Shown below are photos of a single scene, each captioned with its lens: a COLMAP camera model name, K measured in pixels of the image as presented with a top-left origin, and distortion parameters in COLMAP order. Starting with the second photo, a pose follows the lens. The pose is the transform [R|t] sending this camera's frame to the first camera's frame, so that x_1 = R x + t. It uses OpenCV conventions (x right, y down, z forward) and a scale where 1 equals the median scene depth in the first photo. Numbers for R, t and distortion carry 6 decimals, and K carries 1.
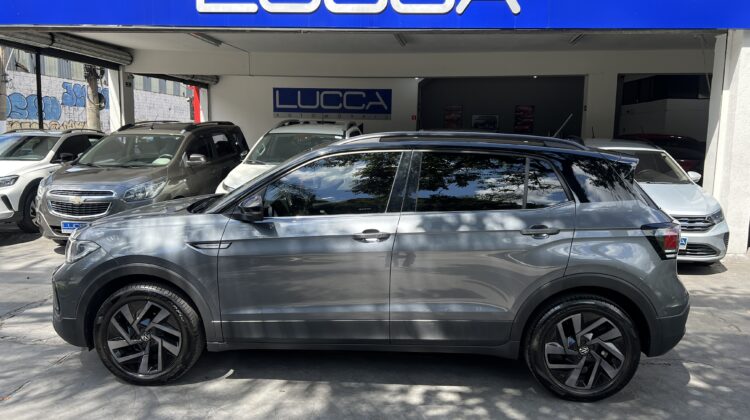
lens RADIAL K [[570.7, 0, 375.0], [0, 570.7, 210.0], [0, 0, 1]] dist [0.065666, -0.081678]
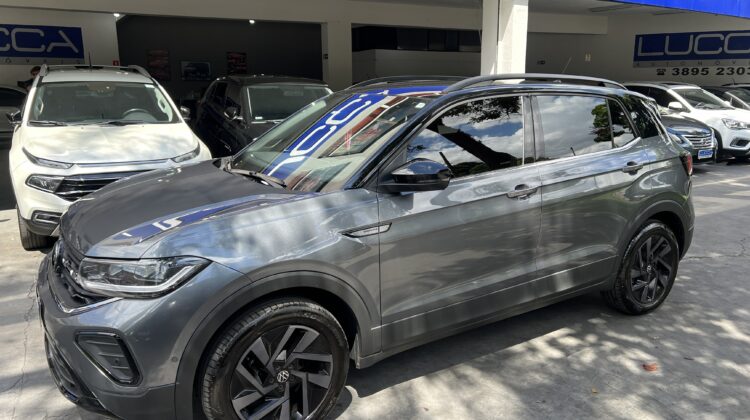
lens RADIAL K [[570.7, 0, 375.0], [0, 570.7, 210.0], [0, 0, 1]] dist [0.065666, -0.081678]
pose [[0.805267, -0.140166, 0.576107, -0.679829], [0.091066, 0.989365, 0.113423, -0.046767], [-0.585878, -0.038872, 0.809467, 0.383424]]
